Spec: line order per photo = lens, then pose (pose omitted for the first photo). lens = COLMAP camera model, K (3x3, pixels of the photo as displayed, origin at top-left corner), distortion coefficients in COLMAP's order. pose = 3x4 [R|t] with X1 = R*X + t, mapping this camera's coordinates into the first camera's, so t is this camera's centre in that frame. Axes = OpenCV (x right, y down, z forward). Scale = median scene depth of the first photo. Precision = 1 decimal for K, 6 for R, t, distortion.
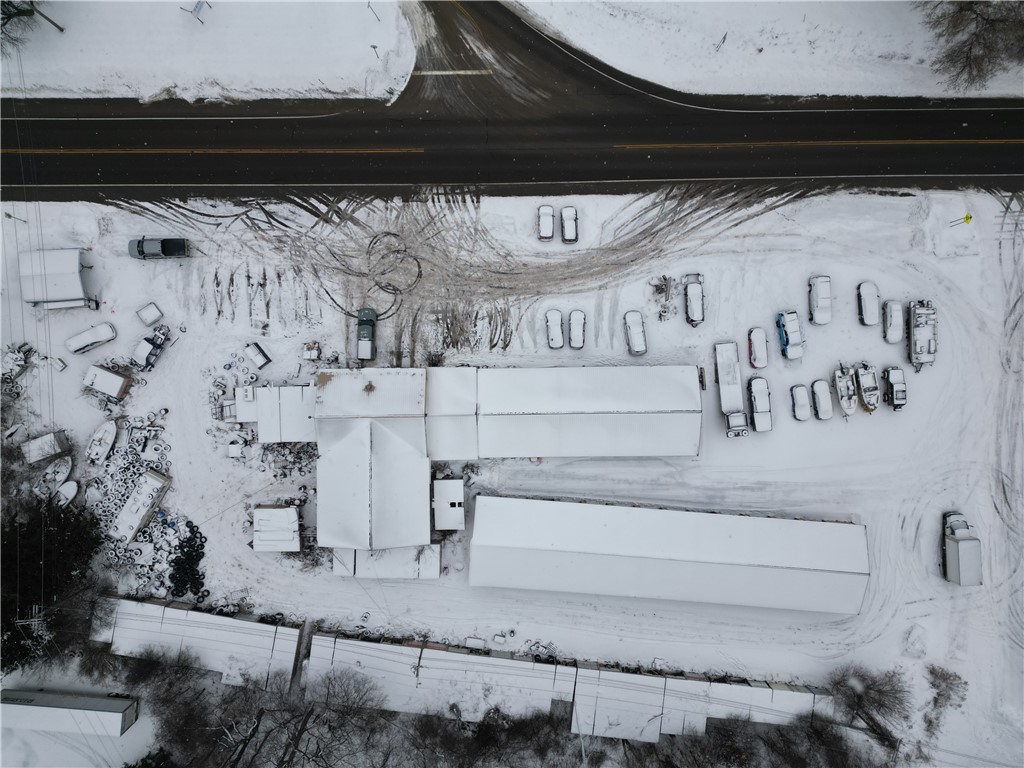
lens RADIAL K [[707.9, 0, 514.1], [0, 707.9, 381.5], [0, 0, 1]] dist [0.104645, -0.115537]
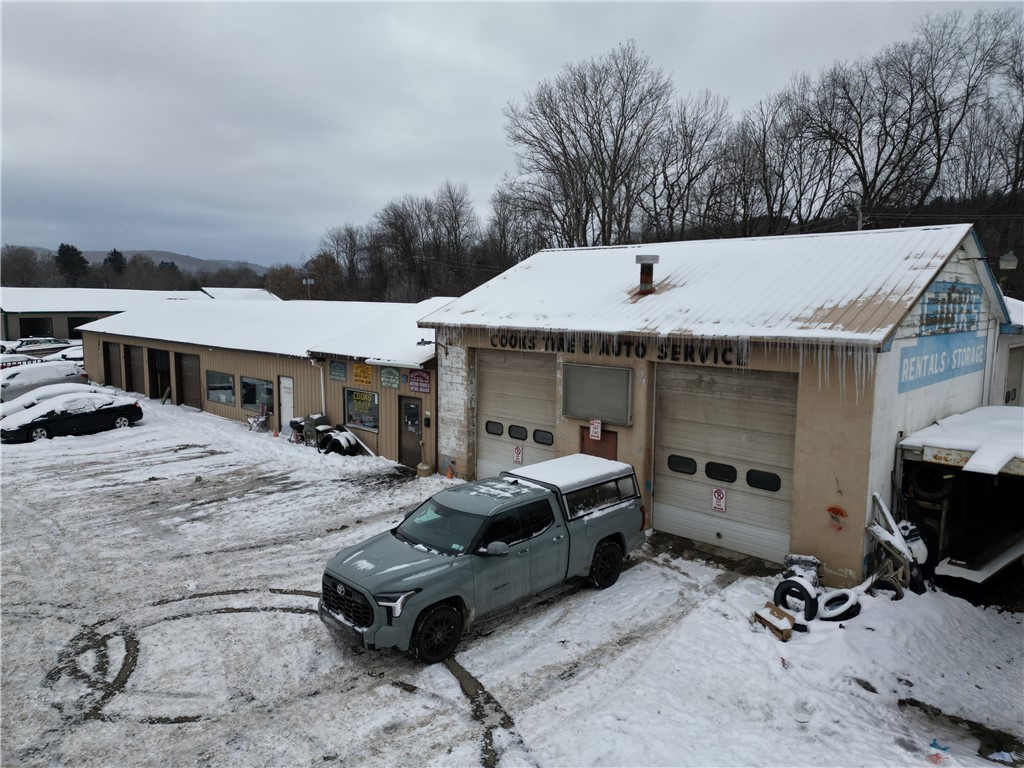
lens RADIAL K [[707.9, 0, 514.1], [0, 707.9, 381.5], [0, 0, 1]] dist [0.104645, -0.115537]
pose [[-0.715819, -0.097737, 0.691412, -0.306880], [0.698282, -0.103434, 0.708311, -0.164080], [0.002288, 0.989823, 0.142288, 0.940838]]
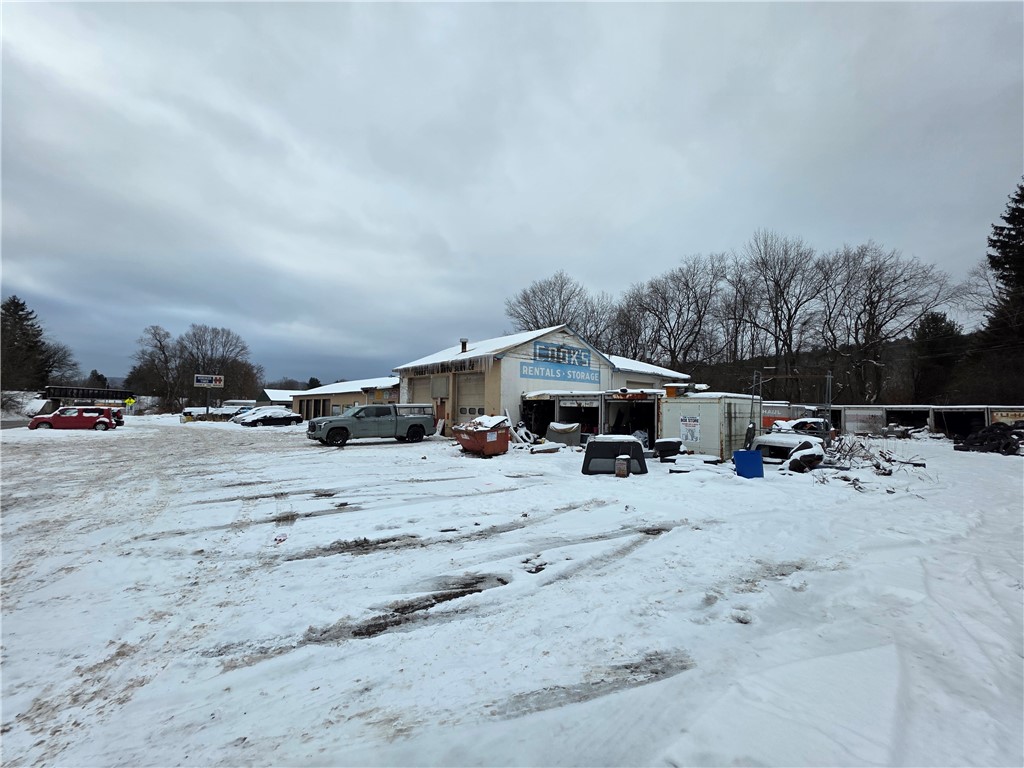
lens RADIAL K [[407.3, 0, 514.7], [0, 407.3, 383.8], [0, 0, 1]] dist [0.001773, 0.000162]
pose [[-0.646527, 0.027833, 0.762383, -0.451213], [0.762890, 0.022529, 0.646135, -0.161675], [0.000808, 0.999359, -0.035800, 0.979535]]
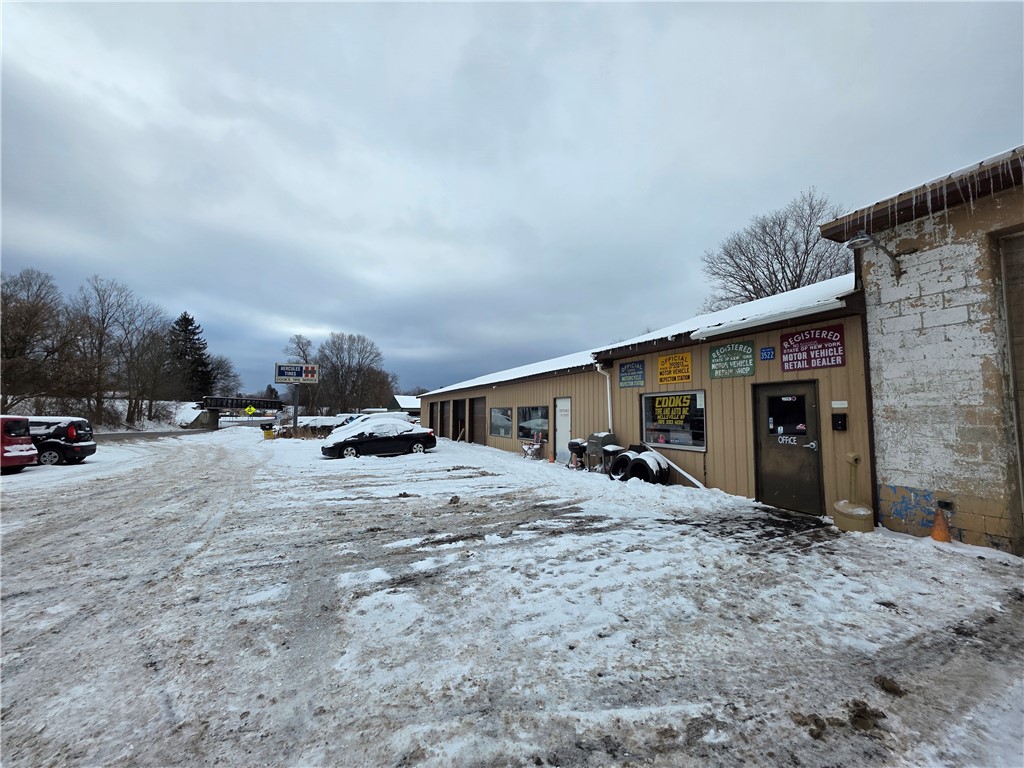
lens RADIAL K [[407.3, 0, 514.7], [0, 407.3, 383.8], [0, 0, 1]] dist [0.001773, 0.000162]
pose [[-0.407205, 0.057814, 0.911505, -0.160404], [0.913213, 0.009323, 0.407376, -0.096193], [0.015054, 0.998284, -0.056592, 0.986188]]
